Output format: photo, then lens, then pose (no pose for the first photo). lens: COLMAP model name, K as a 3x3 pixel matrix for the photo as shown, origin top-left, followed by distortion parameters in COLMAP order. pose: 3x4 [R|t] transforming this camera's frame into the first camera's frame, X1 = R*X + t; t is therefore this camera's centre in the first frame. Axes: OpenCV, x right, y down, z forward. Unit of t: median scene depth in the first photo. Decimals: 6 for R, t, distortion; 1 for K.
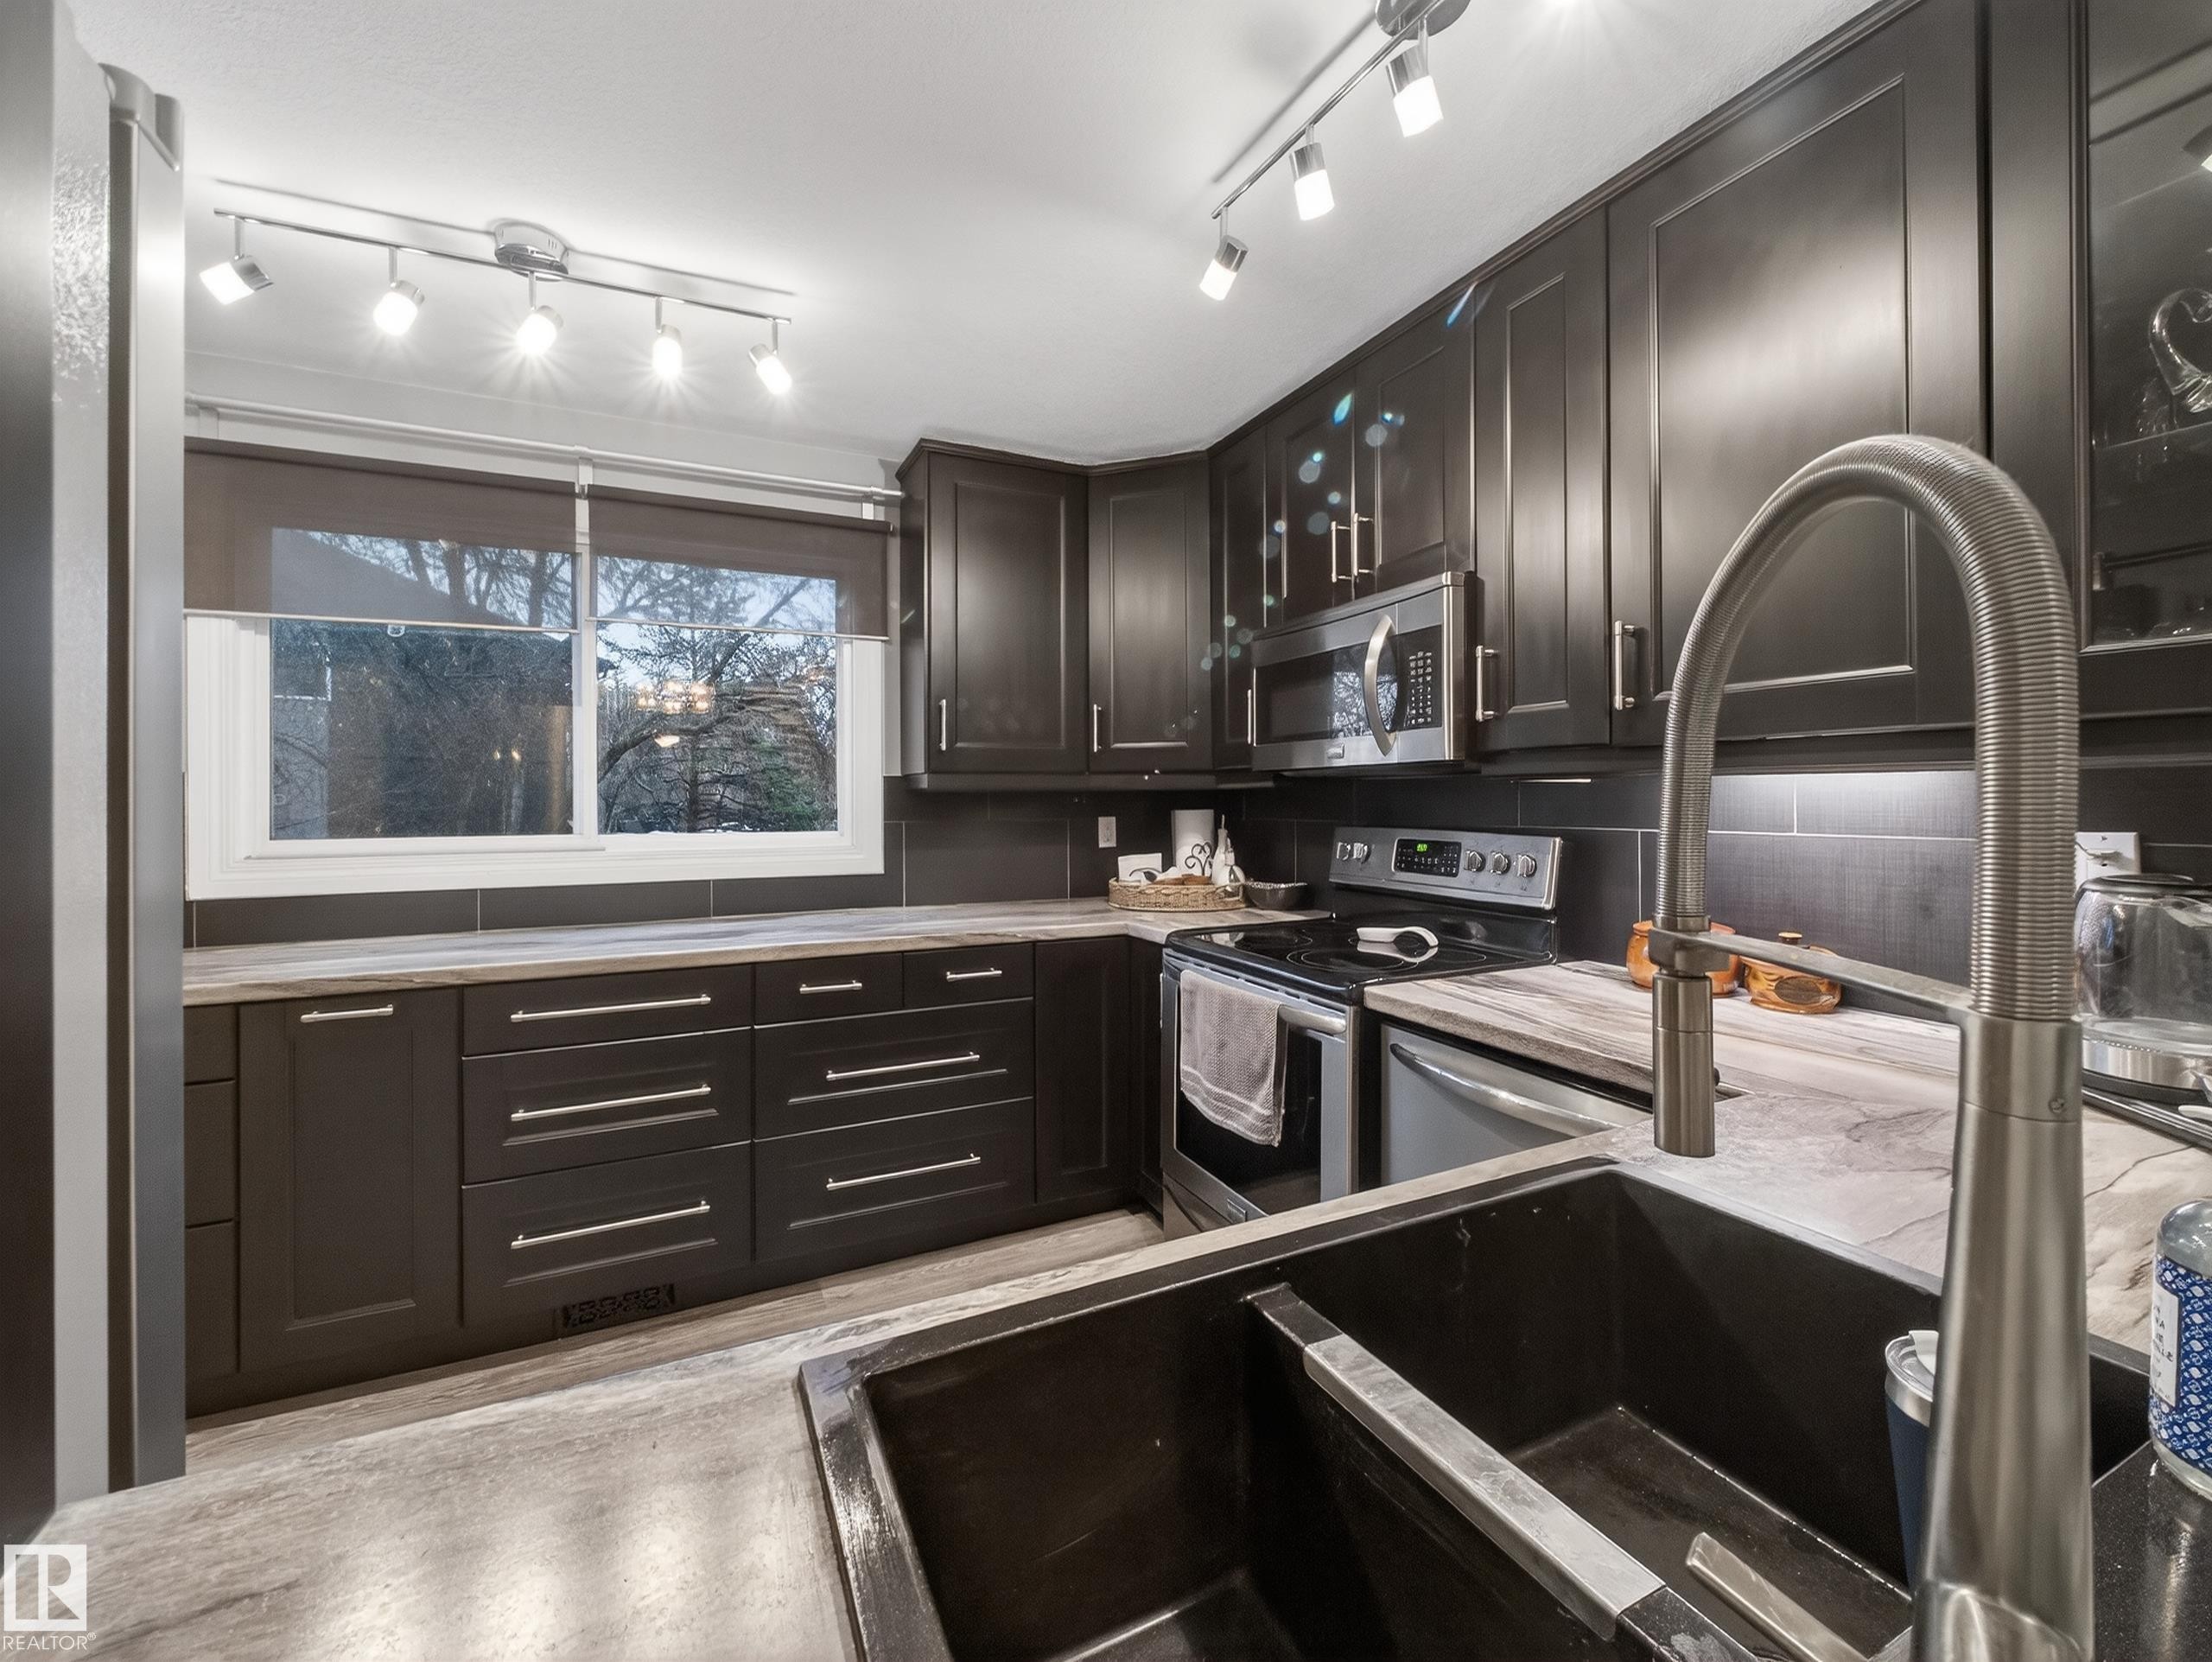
lens RADIAL K [[898.5, 0, 1104.7], [0, 898.5, 809.6], [0, 0, 1]] dist [0.000939, -0.001279]
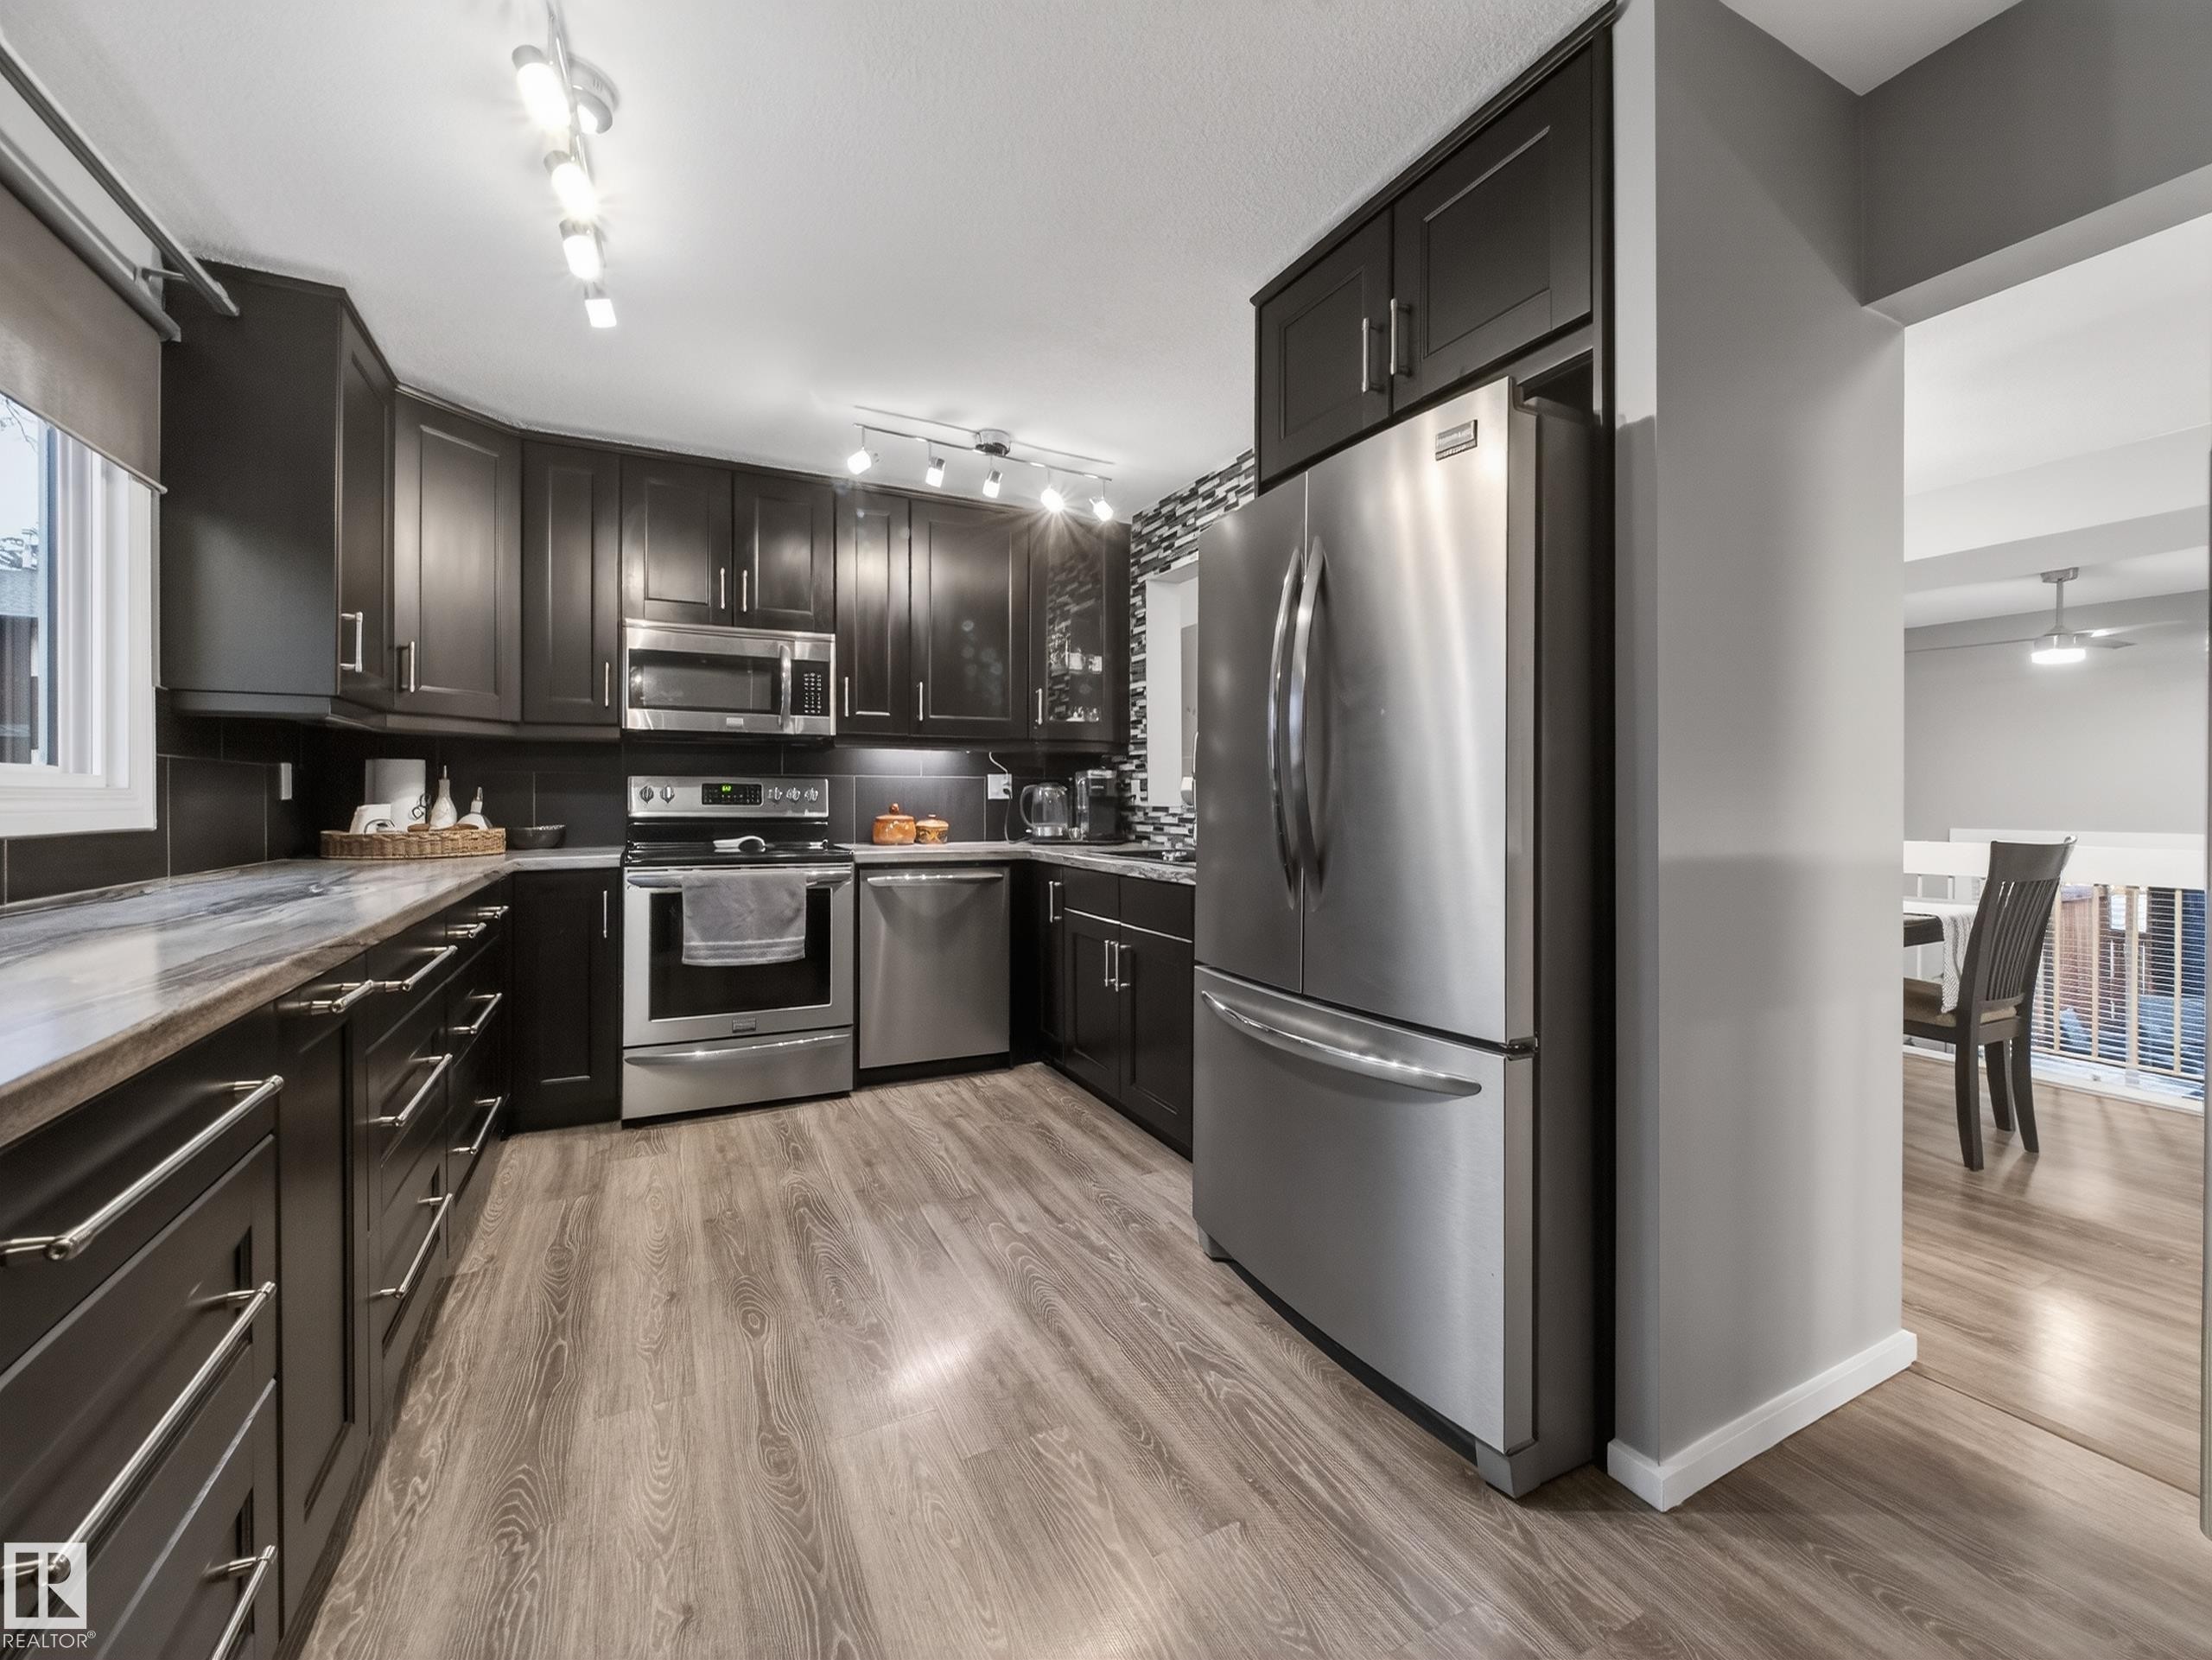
lens RADIAL K [[898.4, 0, 1102.3], [0, 898.4, 809.1], [0, 0, 1]] dist [0.000939, -0.001279]
pose [[0.000668, -0.006887, 0.999976, -1.267883], [0.008567, 0.999940, 0.006881, 0.077745], [-0.999963, 0.008562, 0.000727, 0.374481]]
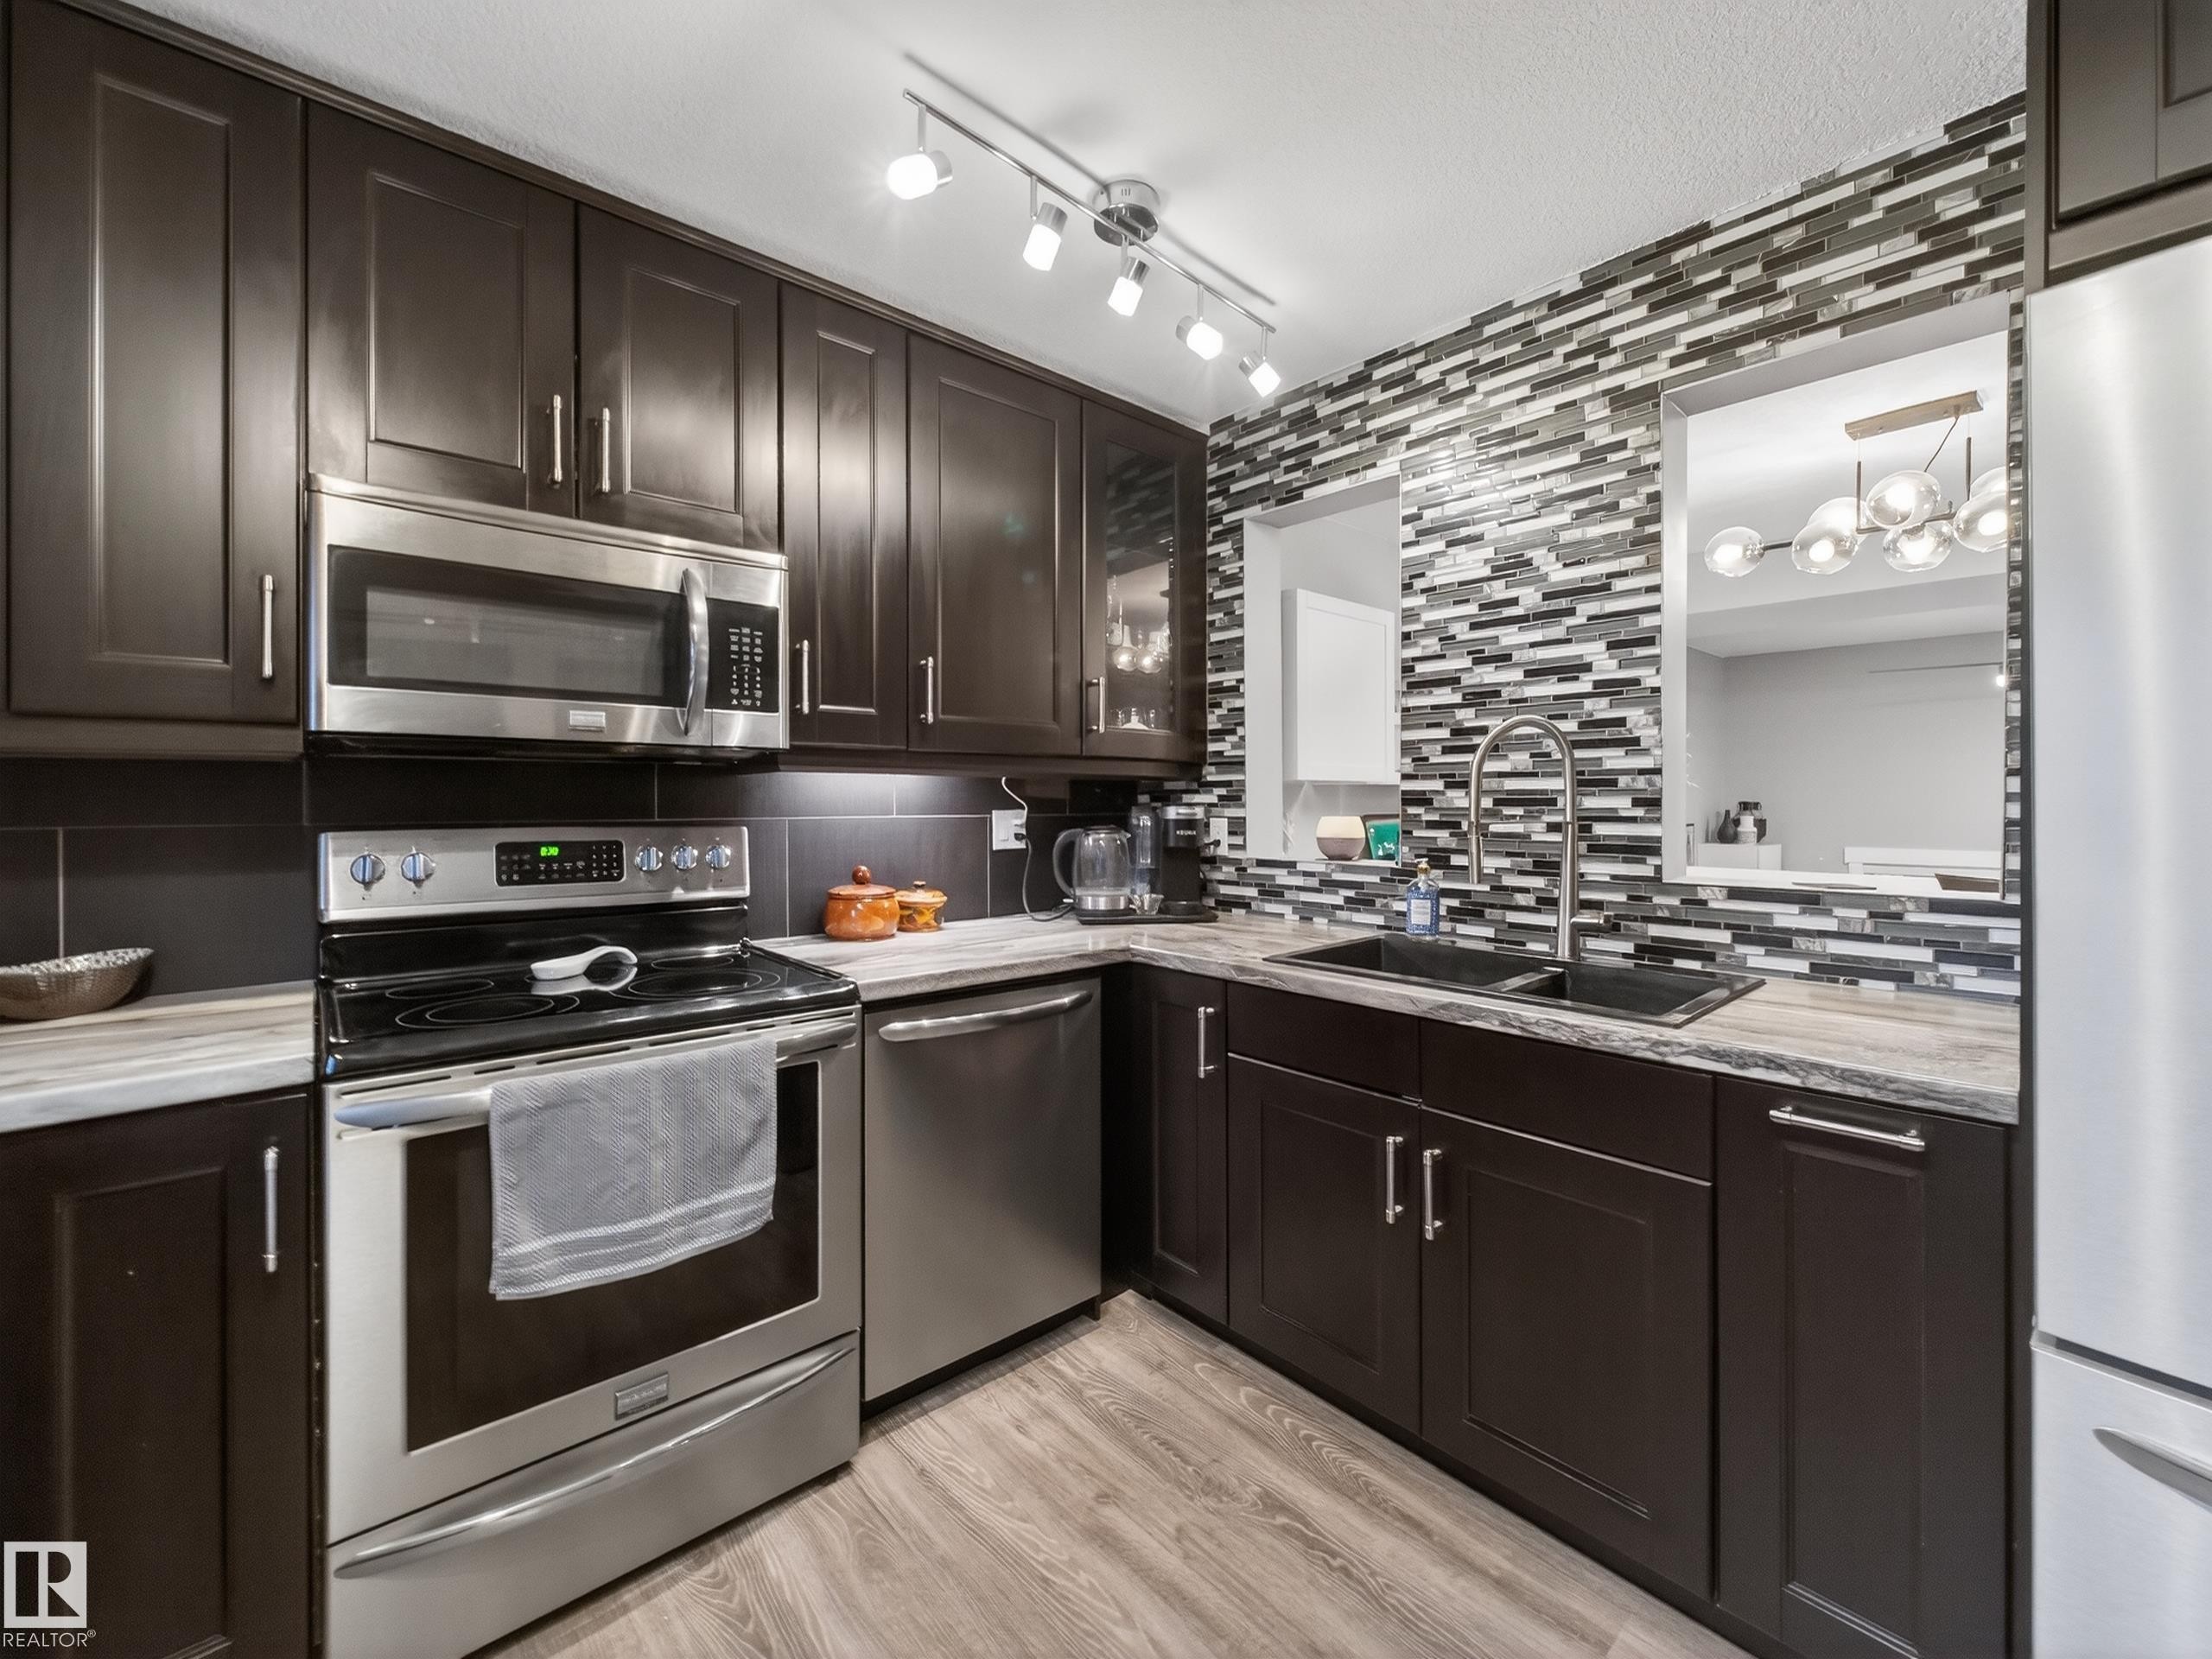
lens RADIAL K [[898.4, 0, 1111.5], [0, 898.4, 811.1], [0, 0, 1]] dist [0.000939, -0.001279]
pose [[-0.258811, -0.002948, 0.965923, -0.559036], [0.013681, 0.999884, 0.006718, 0.009636], [-0.965831, 0.014953, -0.258741, 0.776469]]
